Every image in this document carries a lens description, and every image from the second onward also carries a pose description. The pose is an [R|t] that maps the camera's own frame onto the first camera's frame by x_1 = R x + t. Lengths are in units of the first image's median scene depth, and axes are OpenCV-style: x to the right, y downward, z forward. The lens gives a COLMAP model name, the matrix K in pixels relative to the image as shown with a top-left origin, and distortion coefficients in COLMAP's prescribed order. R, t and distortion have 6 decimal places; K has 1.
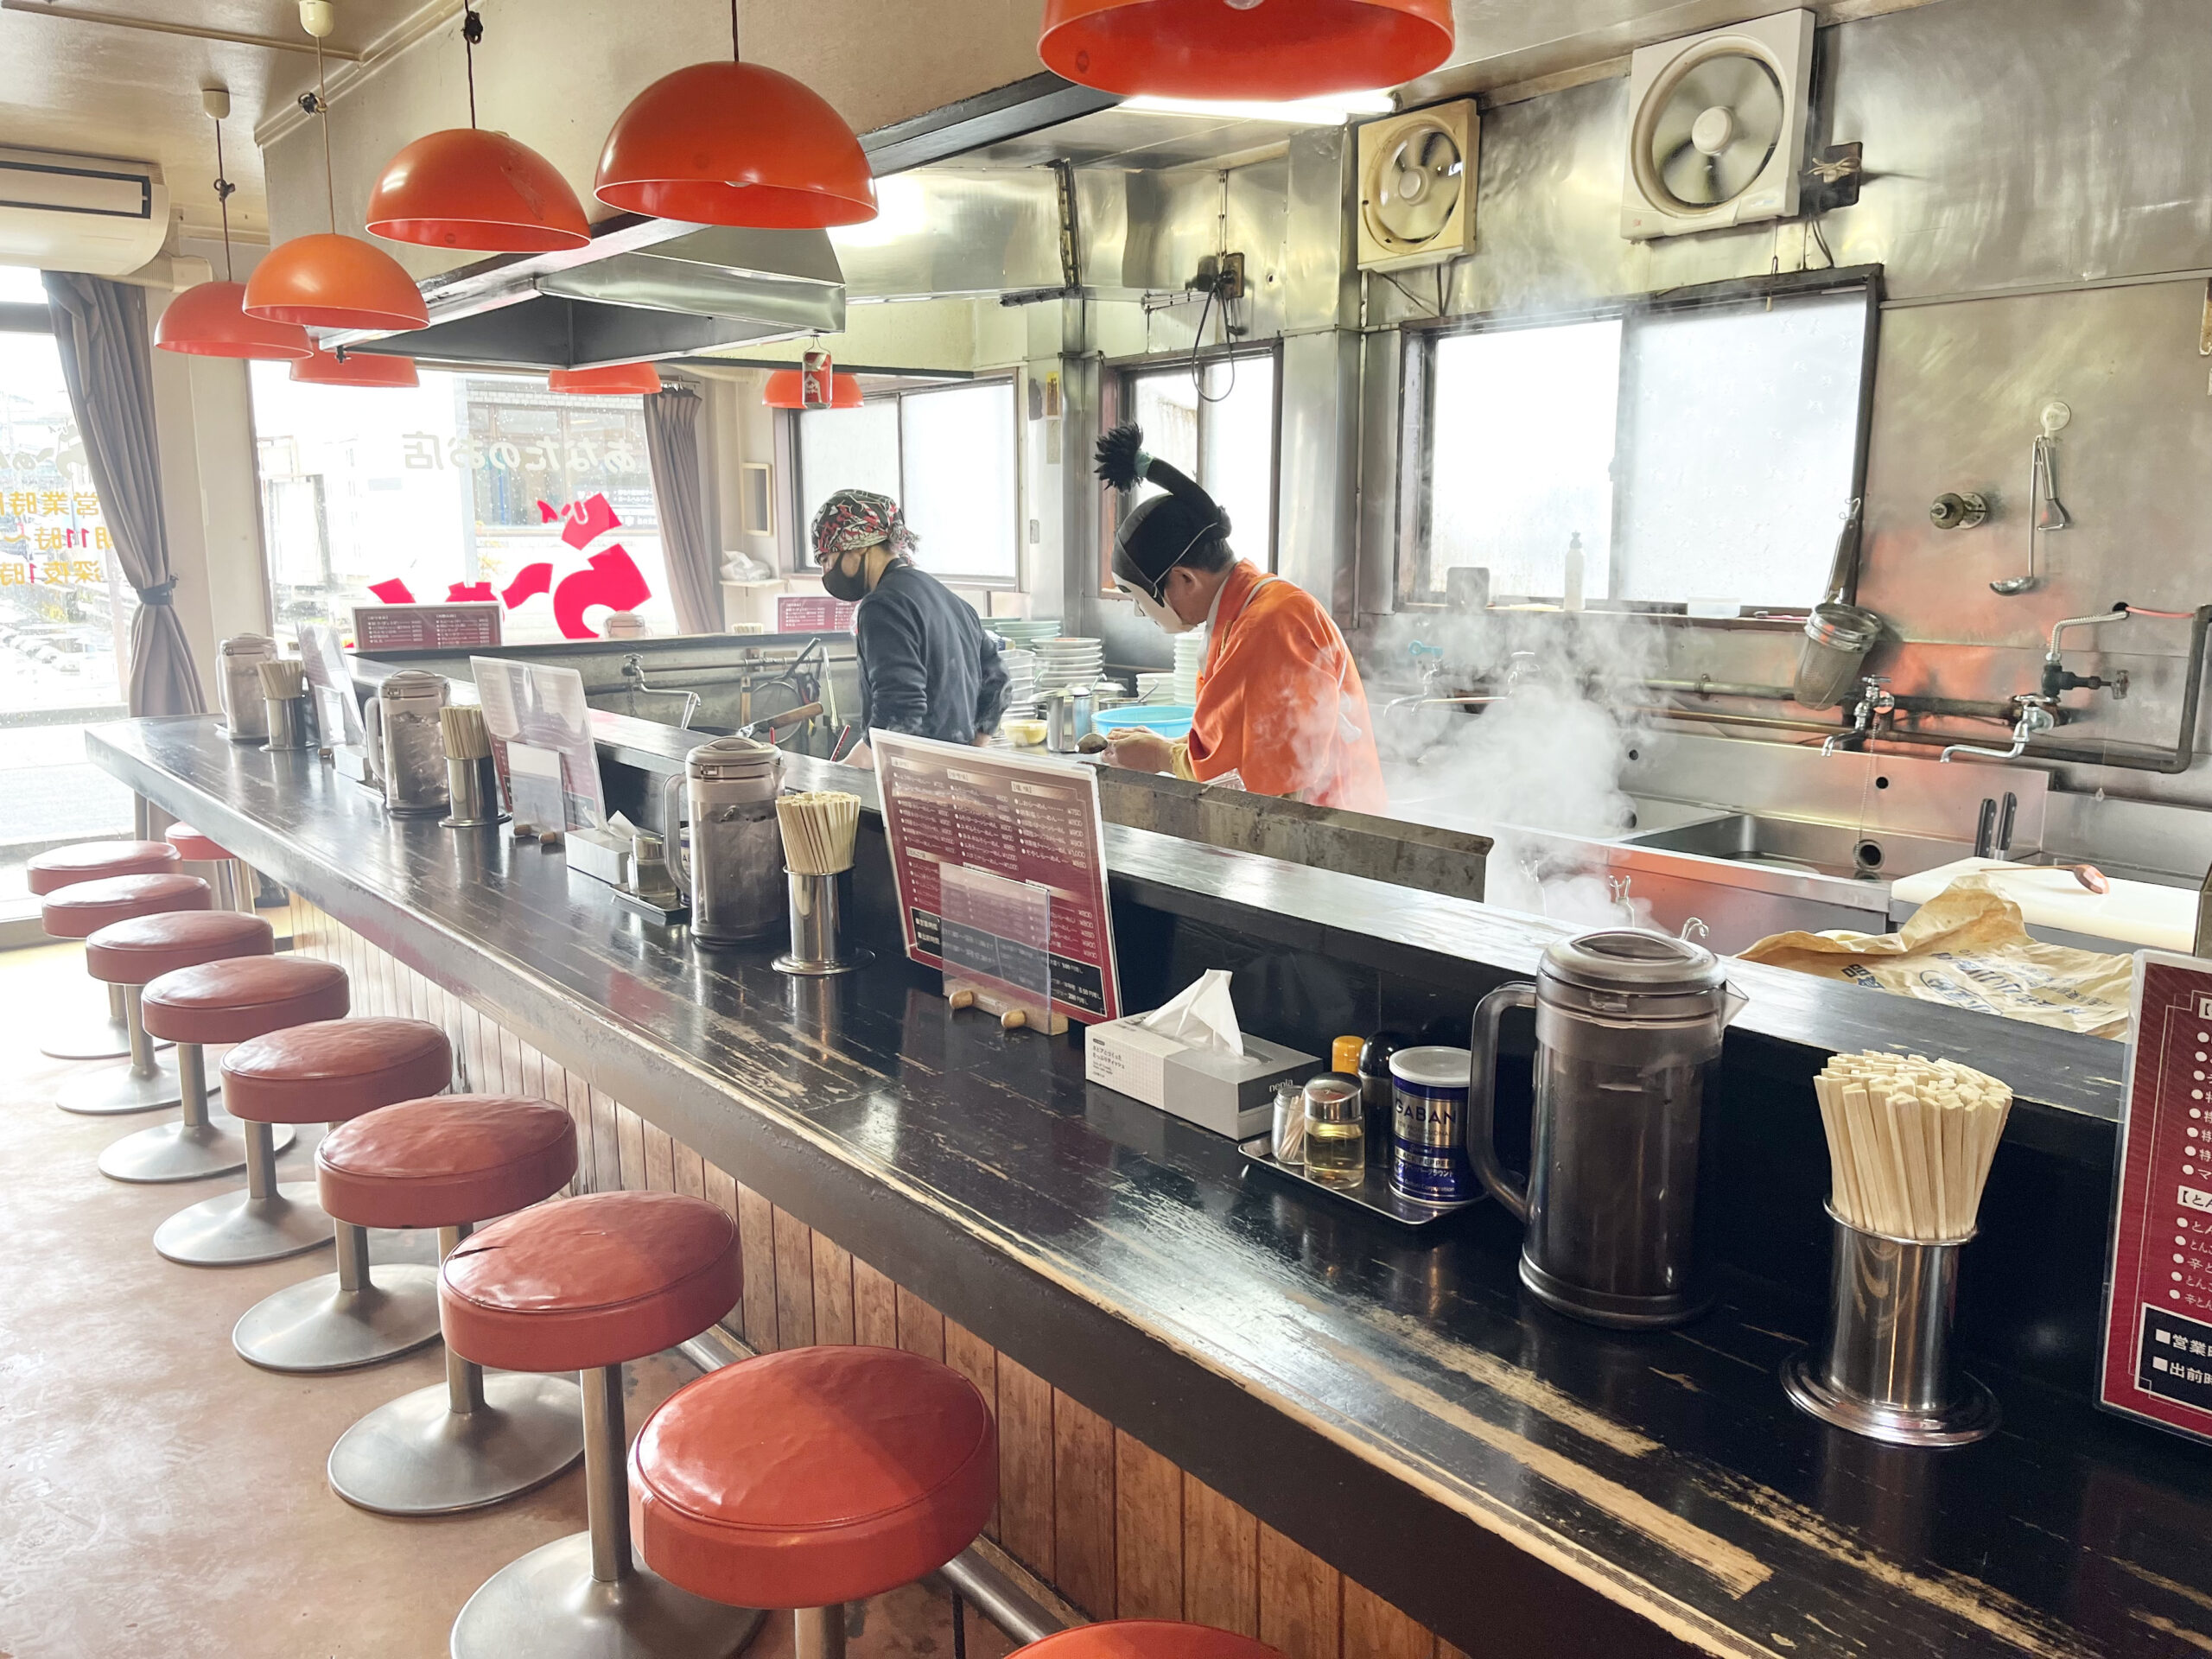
lens RADIAL K [[1663.8, 0, 1106.0], [0, 1663.8, 829.5], [0, 0, 1]] dist [0.057479, -0.074839]
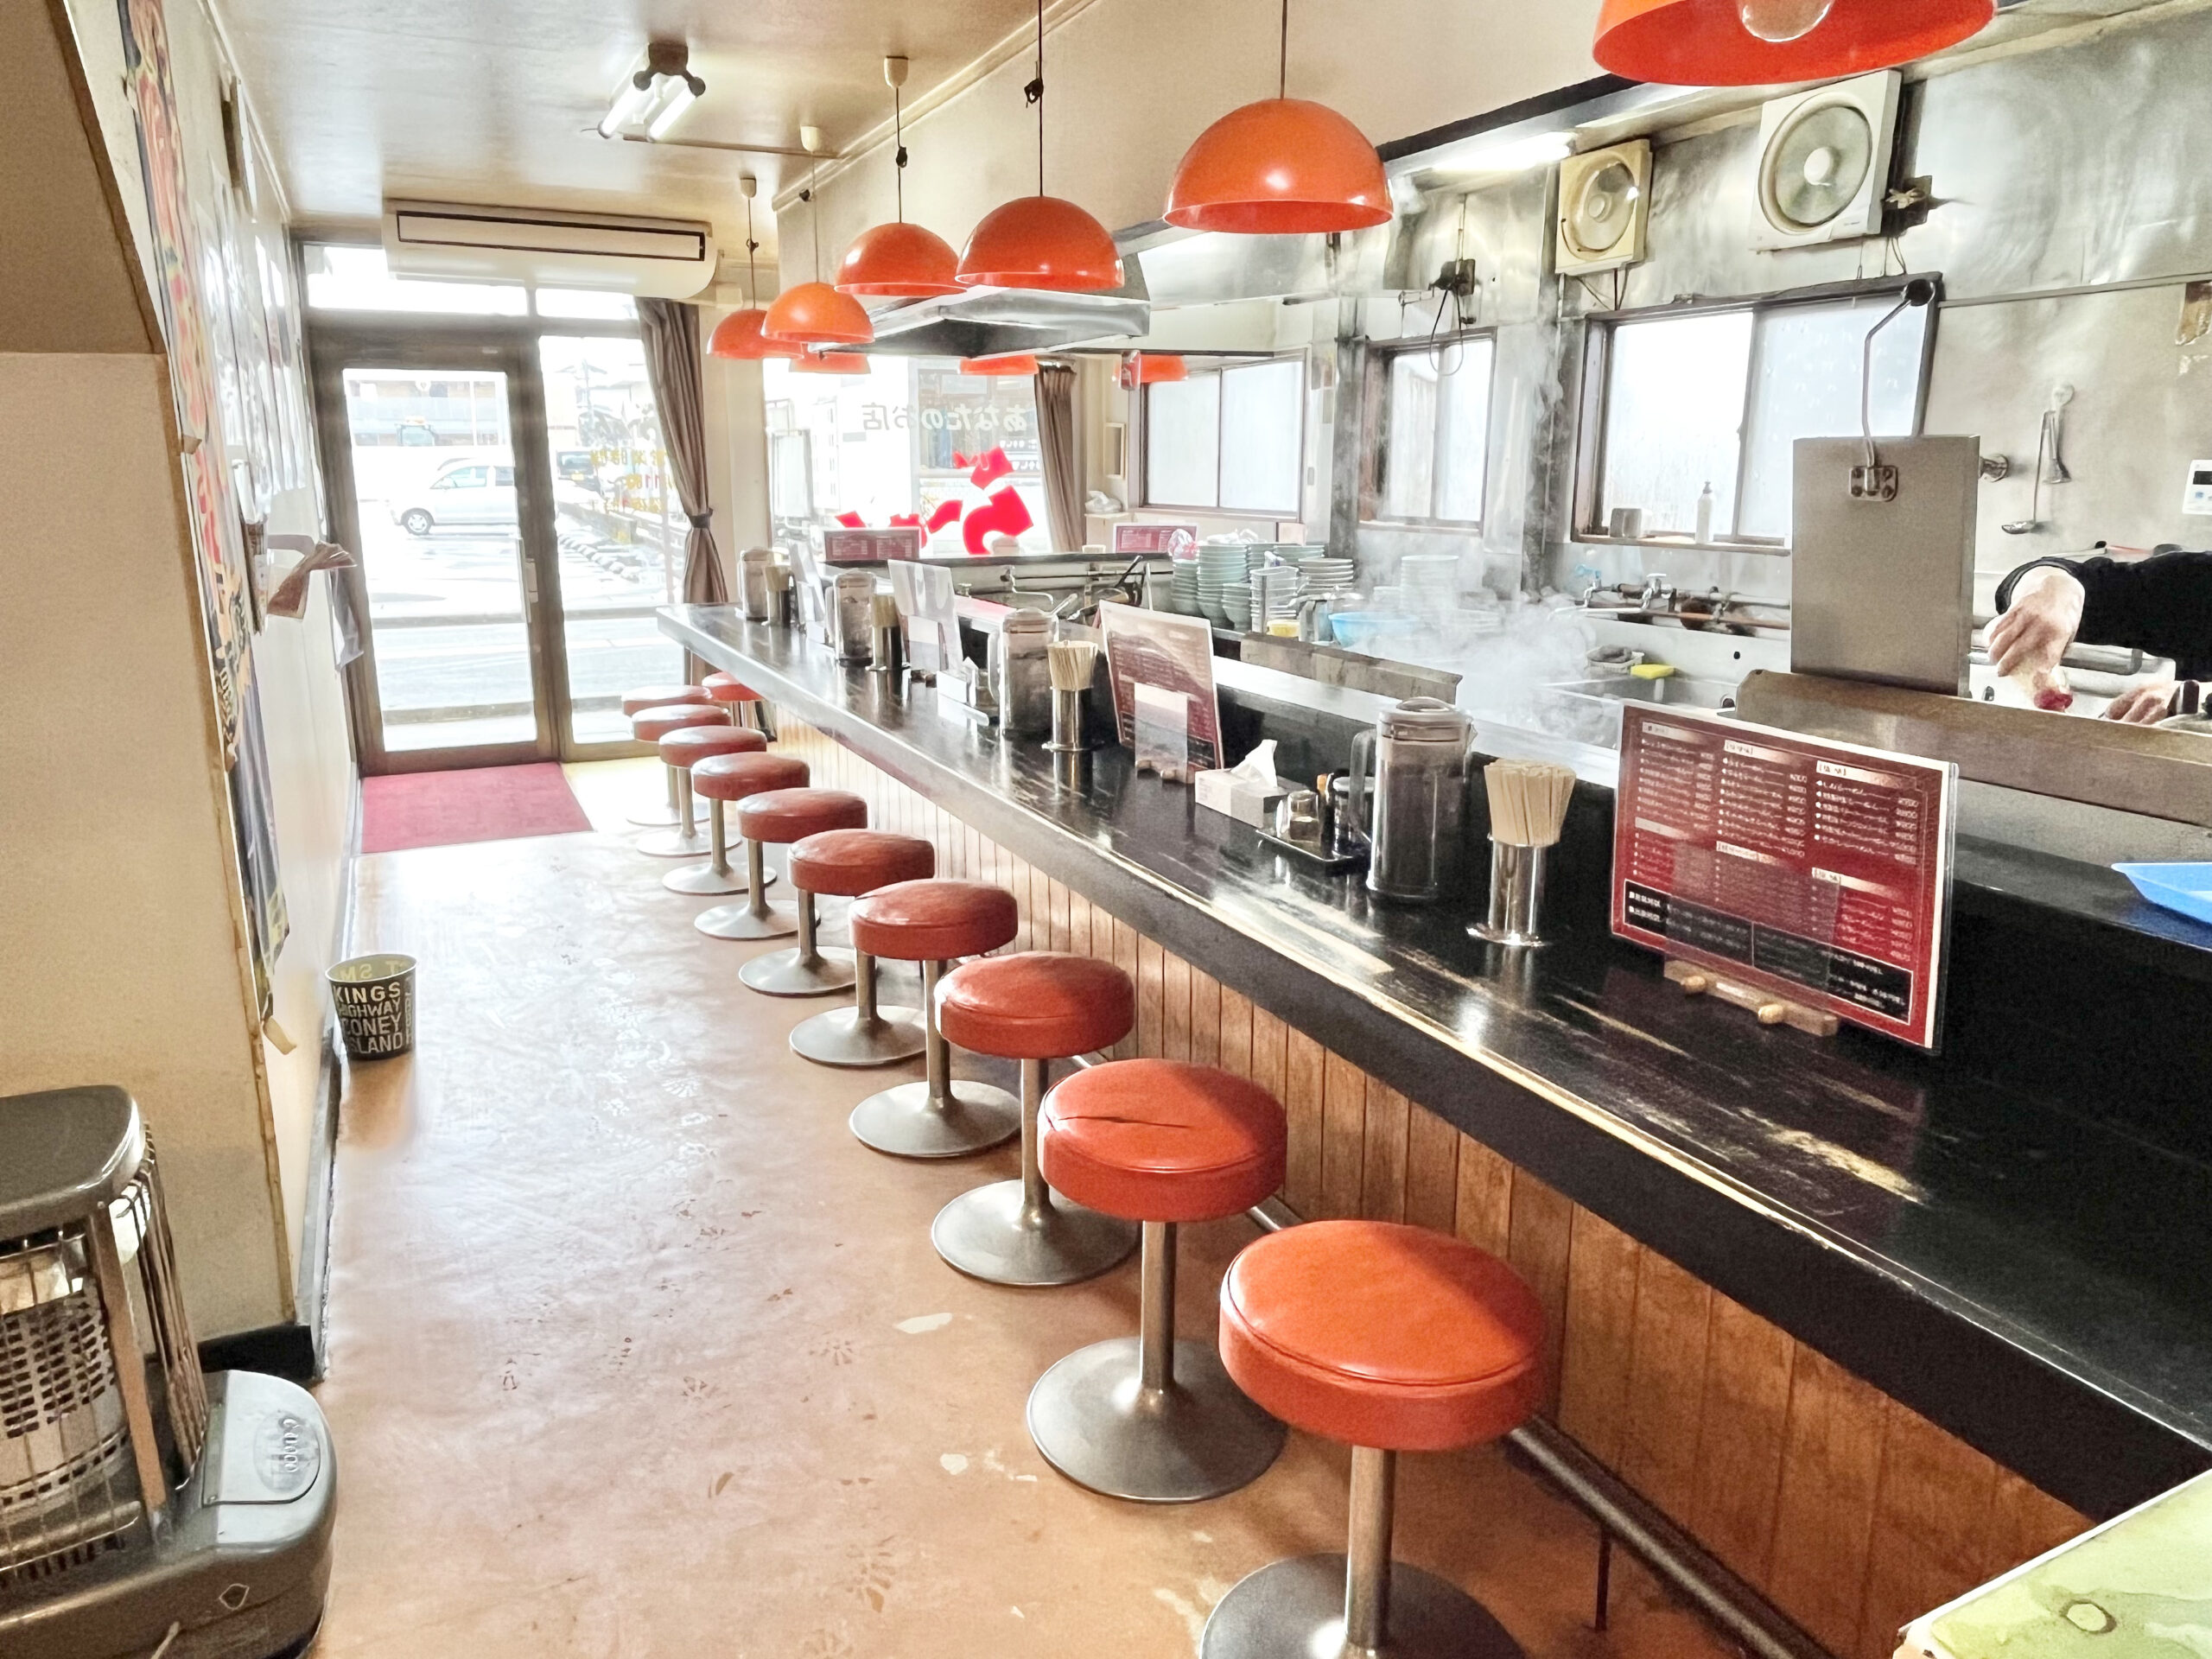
lens RADIAL K [[1480.6, 0, 1106.0], [0, 1480.6, 829.5], [0, 0, 1]] dist [-0.011030, 0.005883]
pose [[0.971615, 0.057416, -0.229495, 0.107686], [-0.043498, 0.996920, 0.065254, 0.034817], [0.232535, -0.053420, 0.971120, -0.219999]]
